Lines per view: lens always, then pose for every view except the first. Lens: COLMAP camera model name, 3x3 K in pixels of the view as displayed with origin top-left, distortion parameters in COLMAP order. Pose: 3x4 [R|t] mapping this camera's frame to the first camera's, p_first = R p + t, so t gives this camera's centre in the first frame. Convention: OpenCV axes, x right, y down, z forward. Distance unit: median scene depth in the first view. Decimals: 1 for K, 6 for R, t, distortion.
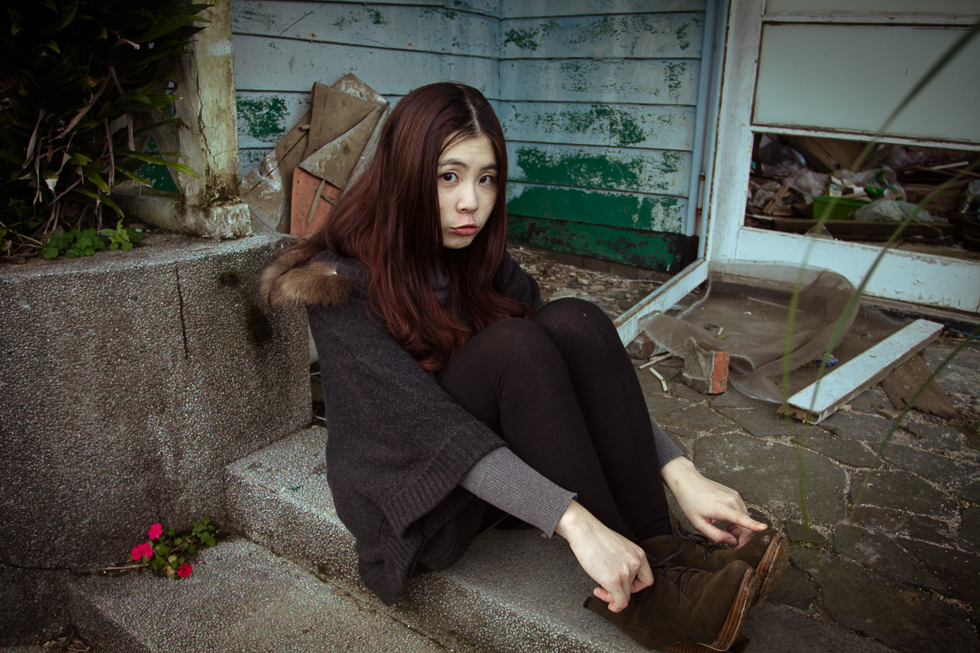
lens RADIAL K [[779.8, 0, 490.0], [0, 779.8, 326.5], [0, 0, 1]] dist [-0.068585, 0.007222]
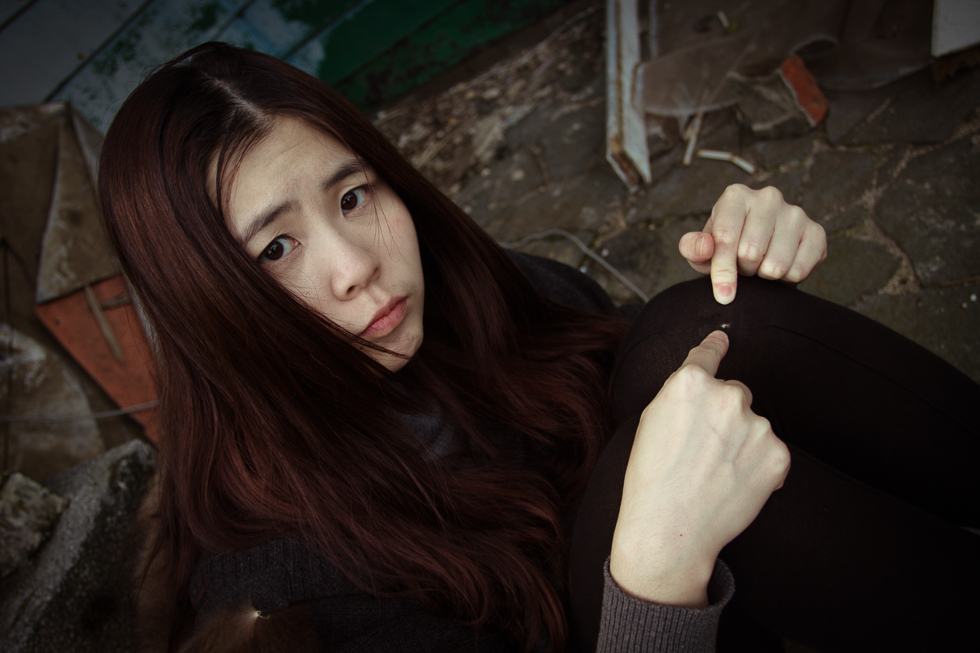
lens RADIAL K [[951.5, 0, 490.0], [0, 951.5, 326.5], [0, 0, 1]] dist [-0.049250, -0.003007]
pose [[0.733054, -0.679594, -0.028007, 0.009829], [0.669617, 0.713842, 0.205042, -0.087713], [-0.119353, -0.169060, 0.978352, 0.204338]]
